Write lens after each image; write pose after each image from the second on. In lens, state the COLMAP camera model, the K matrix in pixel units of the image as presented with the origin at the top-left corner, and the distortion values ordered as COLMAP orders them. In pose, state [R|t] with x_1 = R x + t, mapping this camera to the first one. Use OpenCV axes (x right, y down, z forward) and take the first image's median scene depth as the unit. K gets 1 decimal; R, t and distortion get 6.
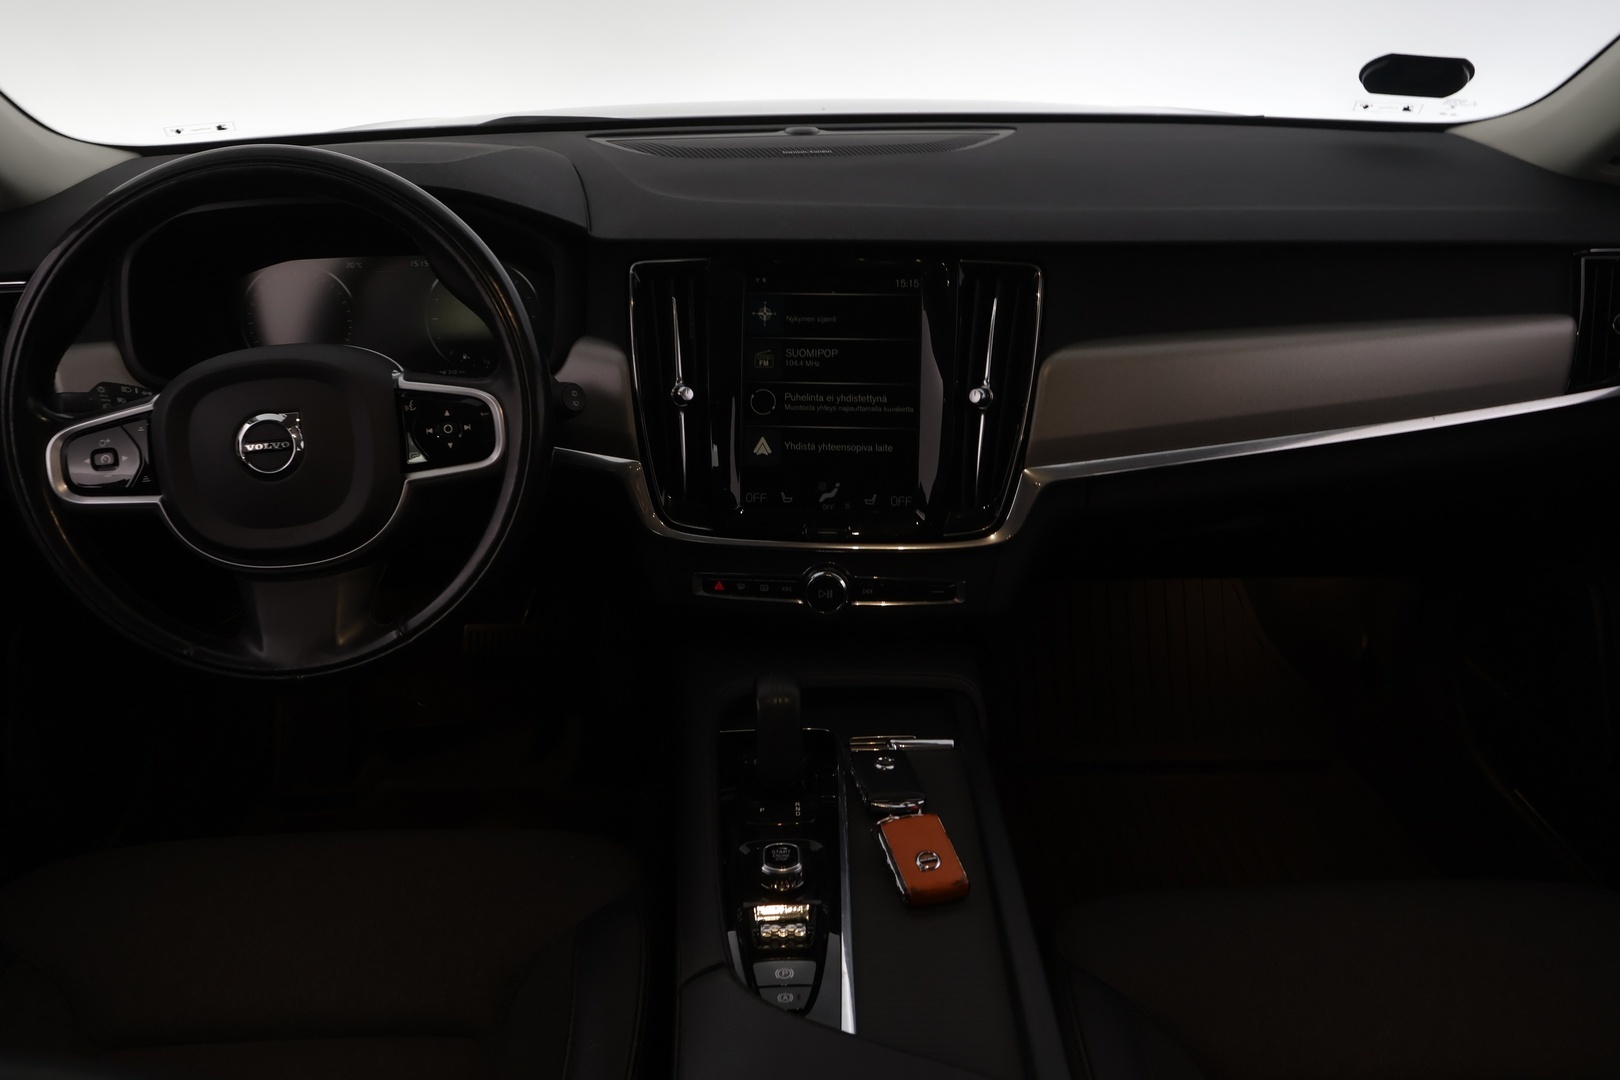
lens RADIAL K [[1300.6, 0, 810.0], [0, 1300.6, 540.0], [0, 0, 1]] dist [0.008143, 0.001750]
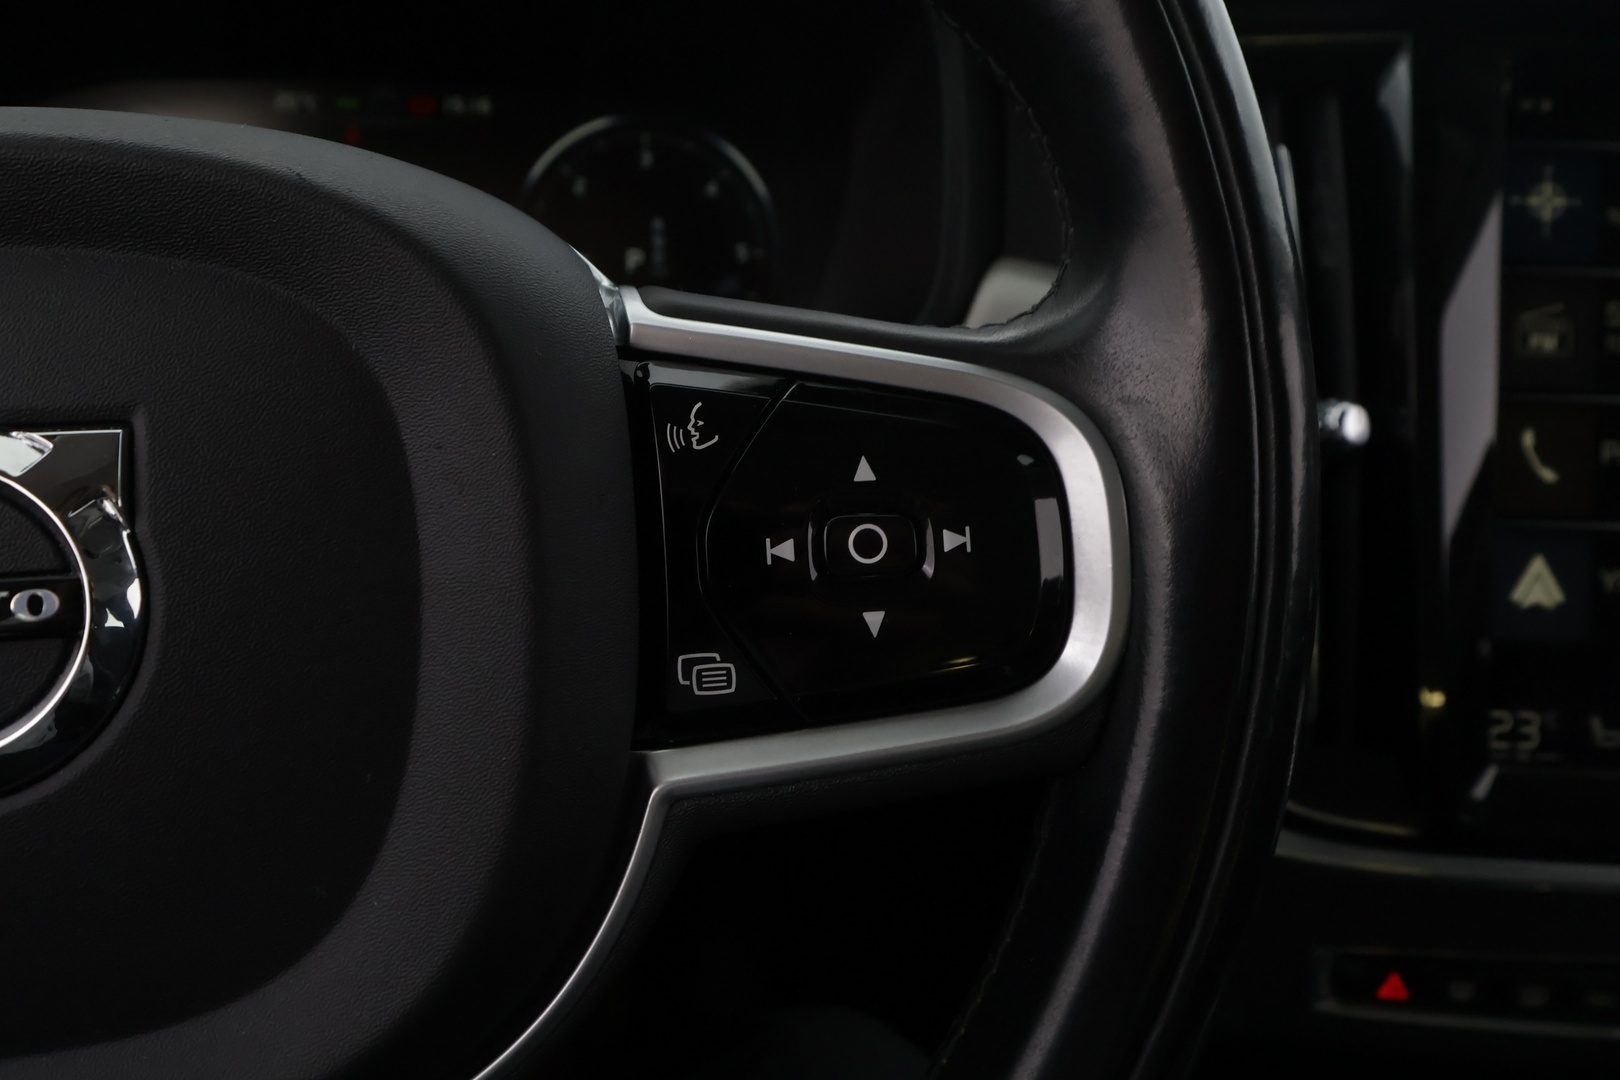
lens RADIAL K [[1309.9, 0, 809.3], [0, 1309.9, 512.9], [0, 0, 1]] dist [-0.010270, -0.003472]
pose [[0.991046, 0.015091, 0.132669, -0.300180], [-0.006006, 0.997625, -0.068610, -0.072027], [-0.133389, 0.067199, 0.988783, 0.751482]]
